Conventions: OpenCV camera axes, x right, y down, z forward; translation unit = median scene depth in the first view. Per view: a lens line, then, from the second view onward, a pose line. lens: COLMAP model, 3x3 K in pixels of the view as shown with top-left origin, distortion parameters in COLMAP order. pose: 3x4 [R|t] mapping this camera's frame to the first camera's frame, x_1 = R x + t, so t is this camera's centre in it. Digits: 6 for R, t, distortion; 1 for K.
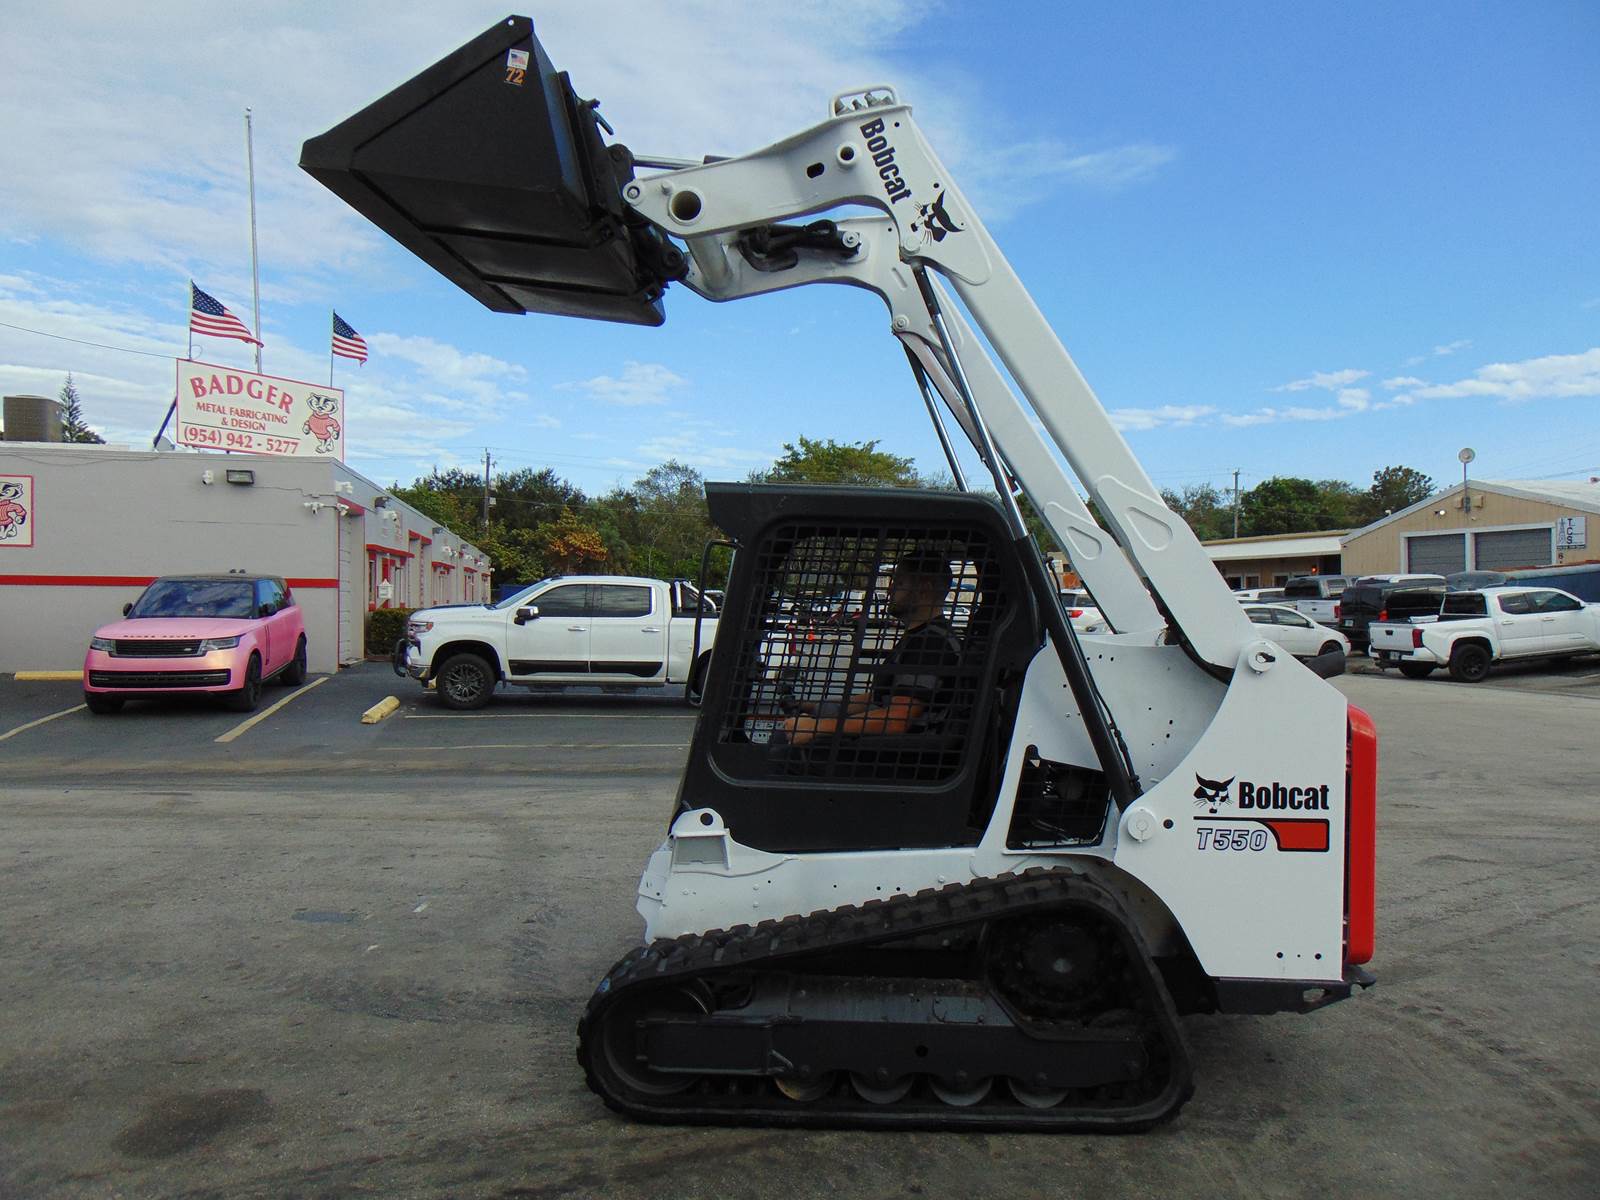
lens RADIAL K [[1192.8, 0, 805.7], [0, 1192.8, 602.9], [0, 0, 1]] dist [-0.016953, 0.052970]
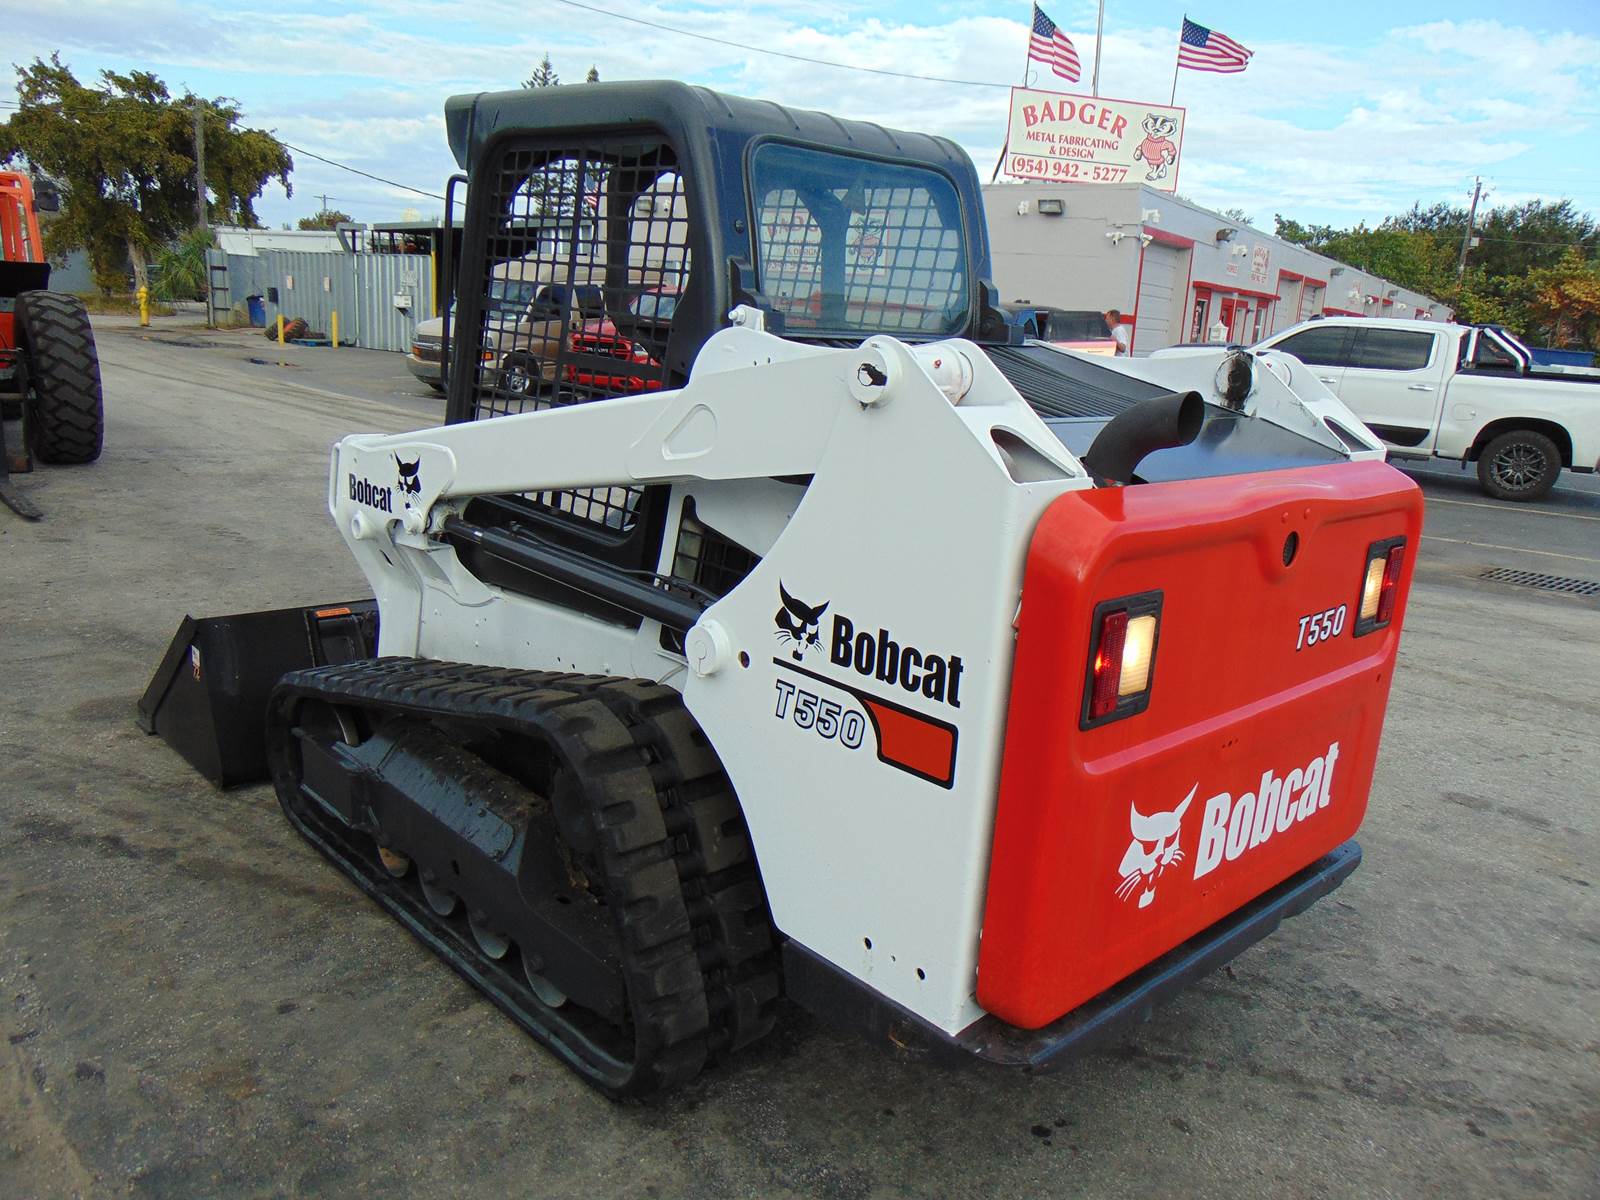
lens RADIAL K [[1172.8, 0, 794.7], [0, 1172.8, 602.1], [0, 0, 1]] dist [-0.000976, 0.049217]
pose [[0.705436, 0.204485, -0.678635, 0.327202], [-0.060481, 0.971353, 0.229817, 0.013065], [0.706188, -0.121077, 0.697595, 0.294259]]
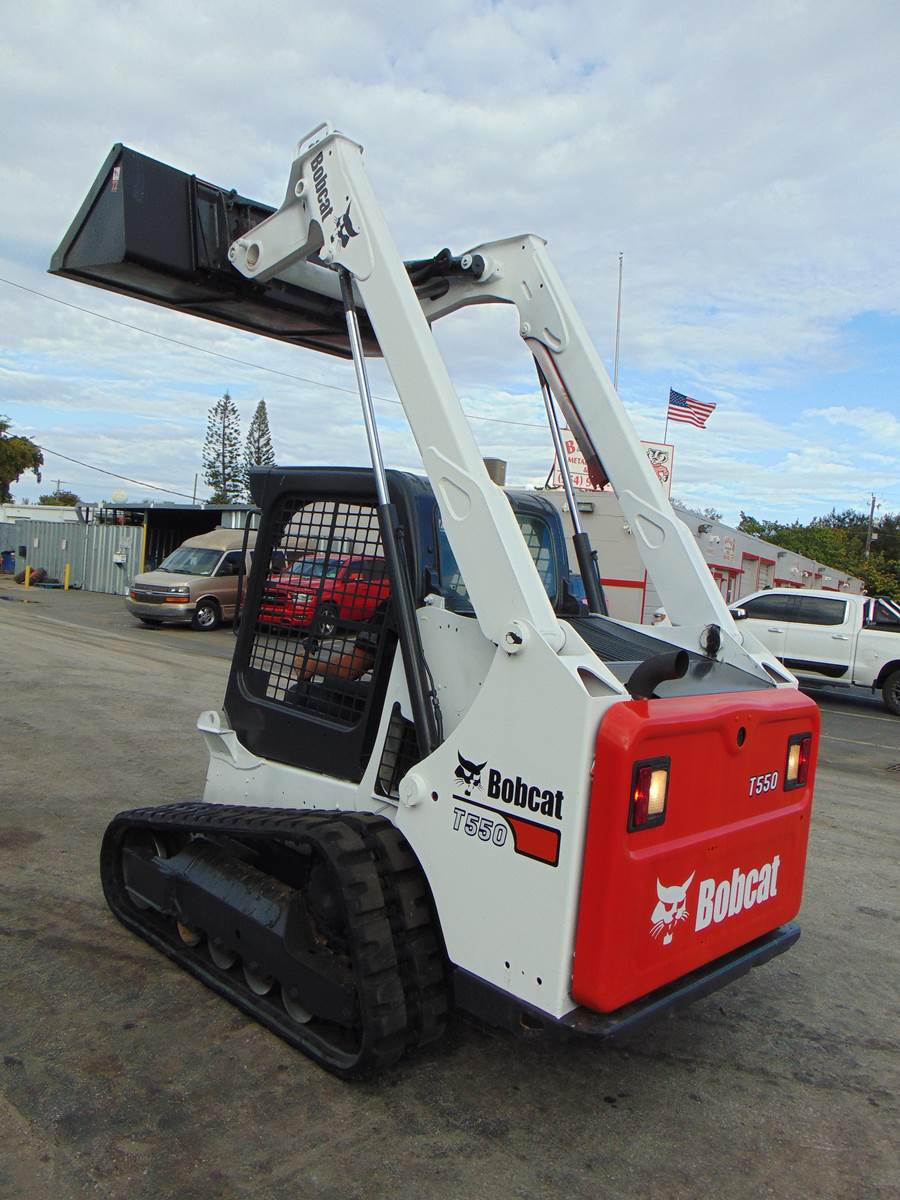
lens RADIAL K [[884.6, 0, 431.9], [0, 884.6, 592.8], [0, 0, 1]] dist [-0.007446, 0.057119]
pose [[0.731345, 0.070271, -0.678378, 0.373158], [-0.083591, 0.996414, 0.013097, 0.002393], [0.676866, 0.047128, 0.734596, 0.207942]]
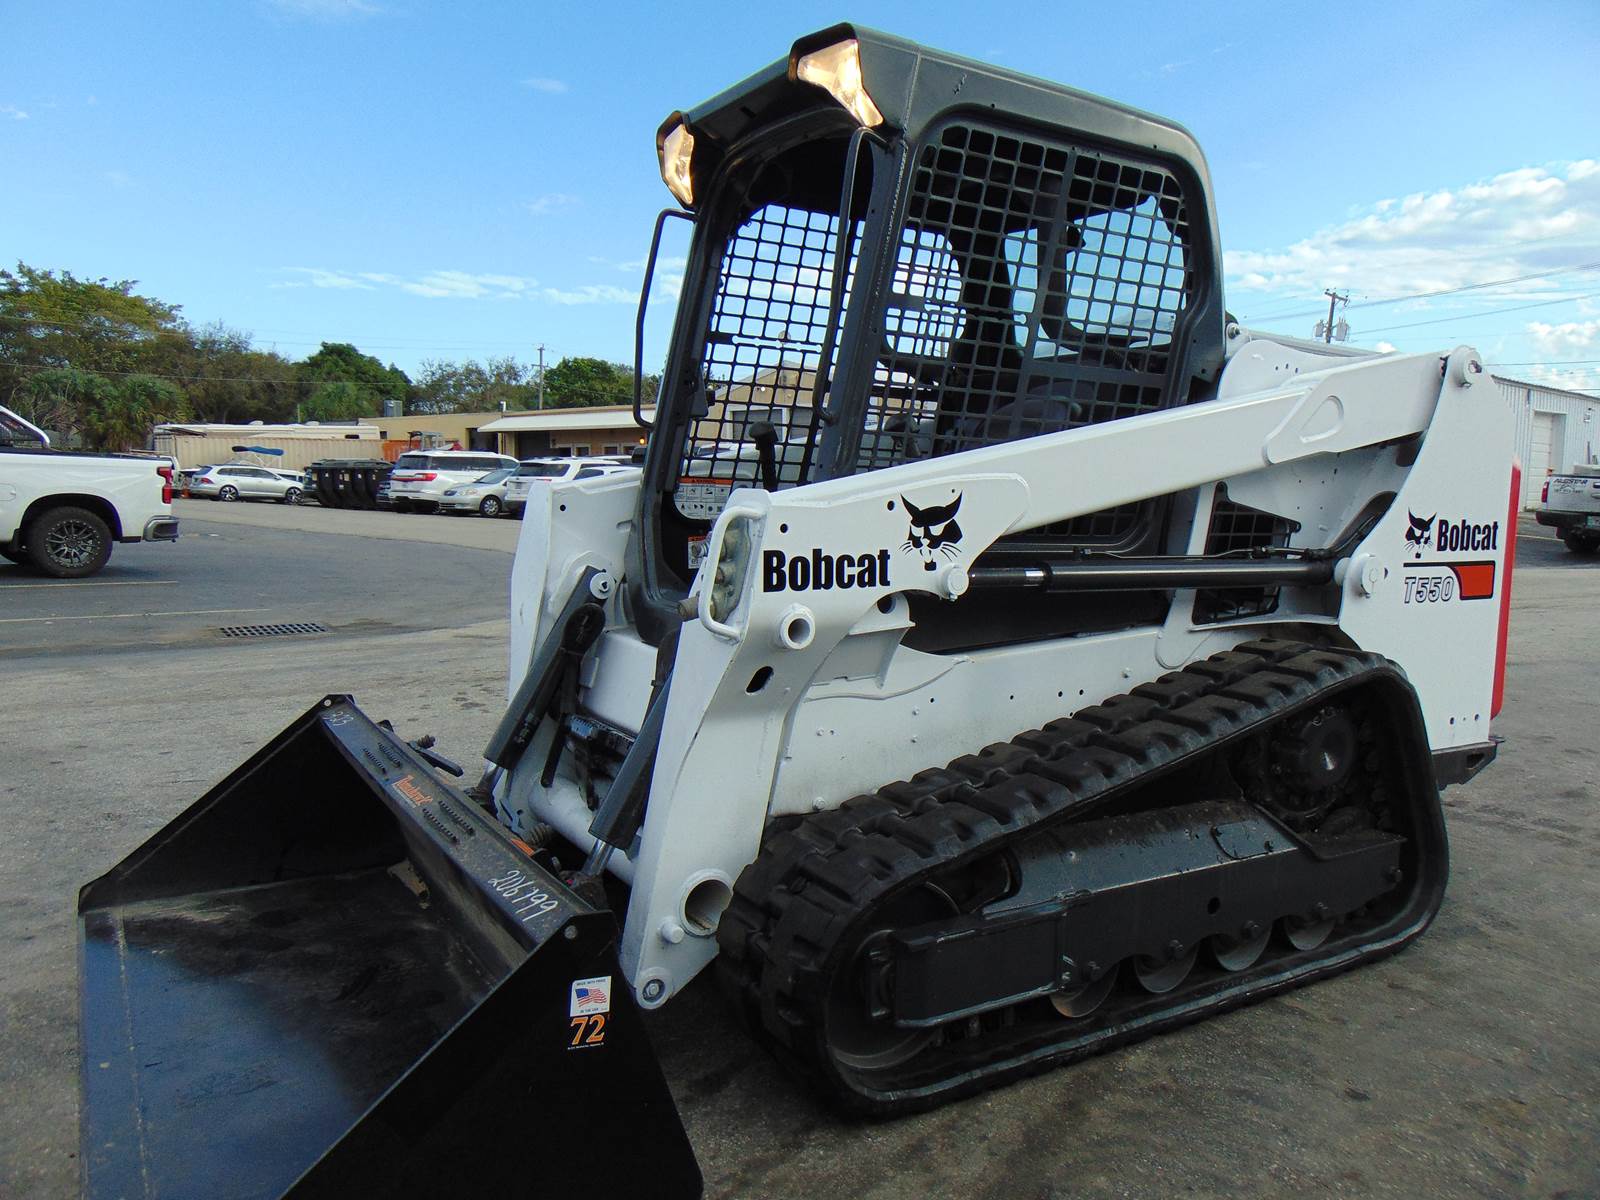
lens RADIAL K [[1179.5, 0, 805.3], [0, 1179.5, 611.0], [0, 0, 1]] dist [-0.007446, 0.057119]
pose [[0.835956, -0.053275, 0.546204, -0.213342], [-0.007219, 0.994123, 0.108011, 0.059742], [-0.548749, -0.094236, 0.830659, 0.258537]]
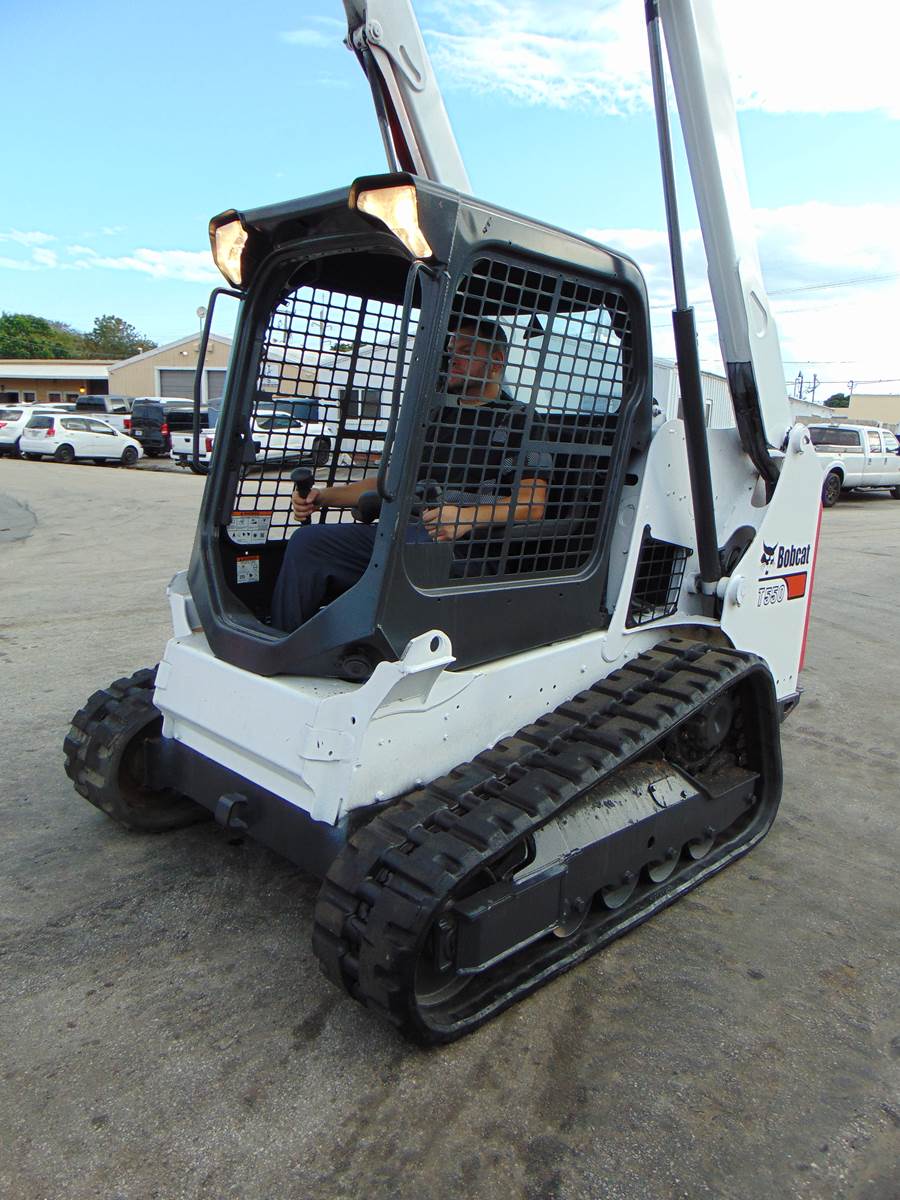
lens RADIAL K [[893.7, 0, 446.8], [0, 893.7, 610.0], [0, 0, 1]] dist [-0.010173, 0.045295]
pose [[0.681840, -0.118029, 0.721917, -0.237419], [-0.035719, 0.980348, 0.194017, 0.024117], [-0.730629, -0.158074, 0.664224, 0.300483]]
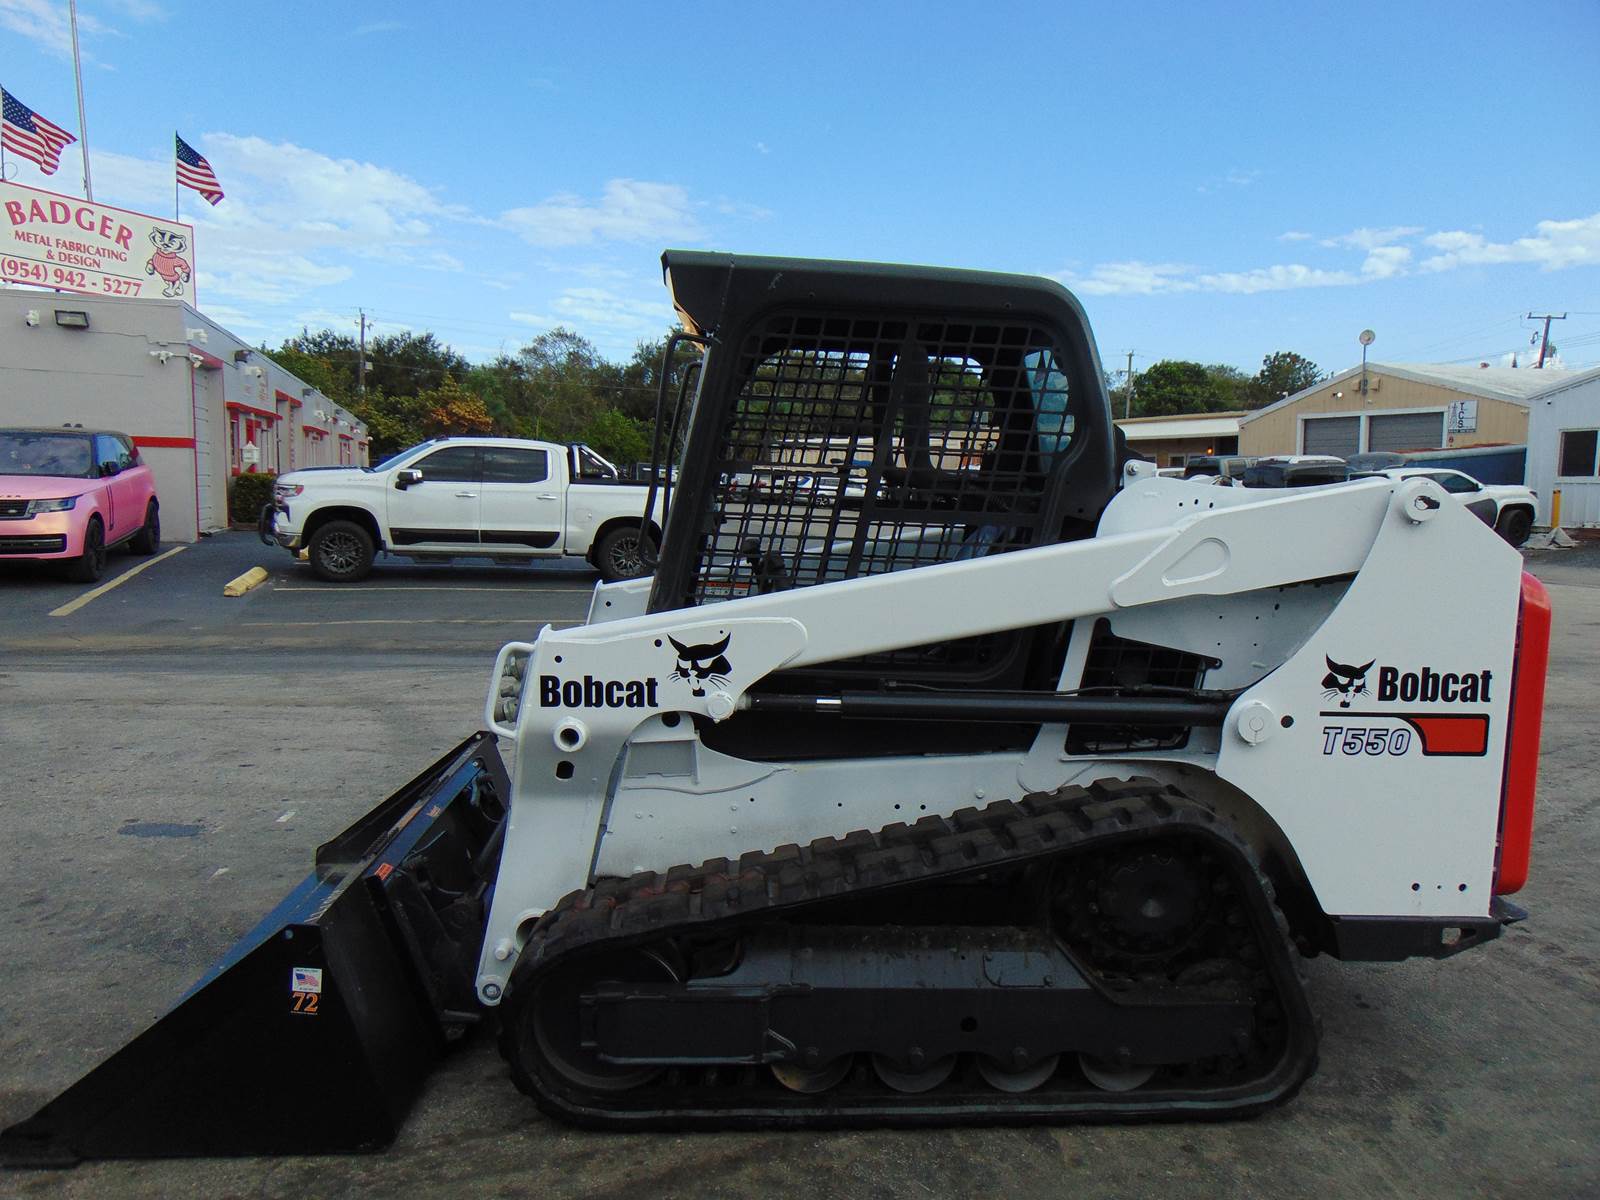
lens RADIAL K [[1192.8, 0, 805.7], [0, 1192.8, 602.9], [0, 0, 1]] dist [-0.016953, 0.052970]
pose [[0.995783, 0.004004, 0.091651, -0.033387], [-0.013360, 0.994726, 0.101698, 0.017336], [-0.090761, -0.102494, 0.990584, 0.132598]]
